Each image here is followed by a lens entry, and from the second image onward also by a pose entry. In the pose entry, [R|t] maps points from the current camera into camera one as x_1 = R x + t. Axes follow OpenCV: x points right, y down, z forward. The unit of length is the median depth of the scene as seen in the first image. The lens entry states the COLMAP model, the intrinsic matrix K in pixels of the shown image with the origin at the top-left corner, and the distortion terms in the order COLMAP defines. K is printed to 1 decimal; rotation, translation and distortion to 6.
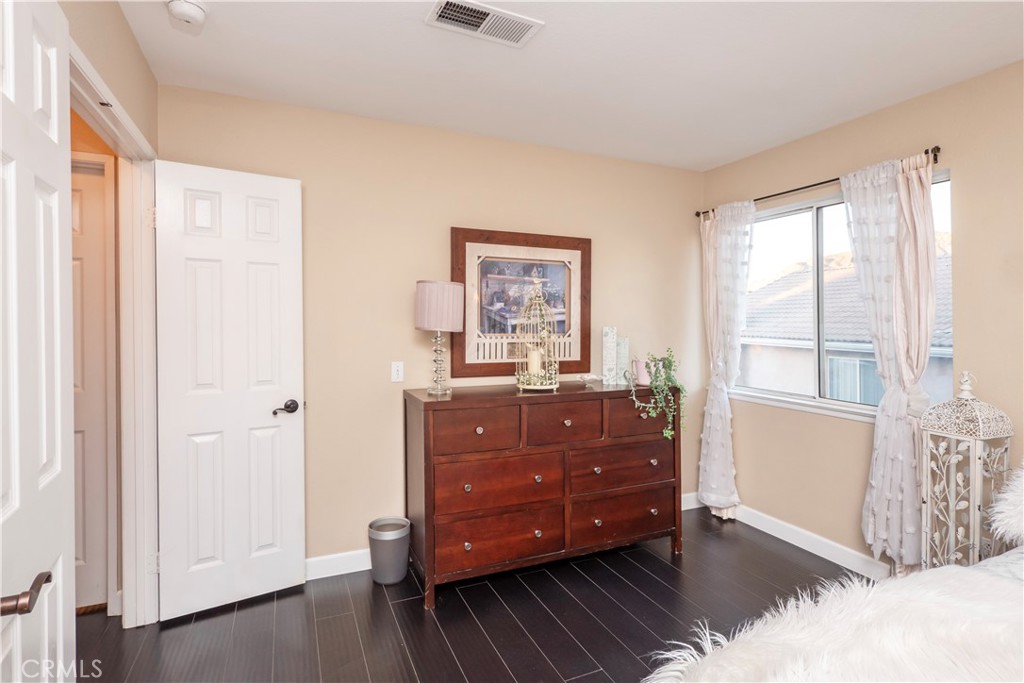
lens RADIAL K [[497.4, 0, 508.9], [0, 497.4, 335.6], [0, 0, 1]] dist [0.006280, 0.001851]
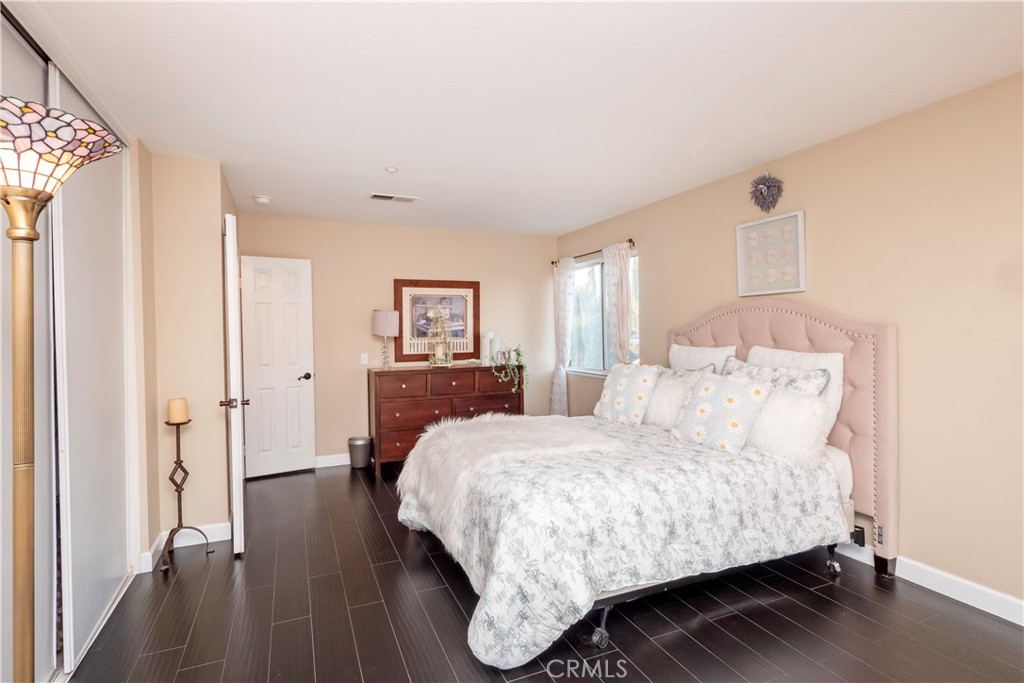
lens RADIAL K [[497.4, 0, 514.6], [0, 497.4, 335.4], [0, 0, 1]] dist [0.006280, 0.001851]
pose [[0.999810, -0.019376, 0.001949, 0.315051], [0.019414, 0.999573, -0.021818, 0.034874], [-0.001525, 0.021852, 0.999760, -0.805999]]
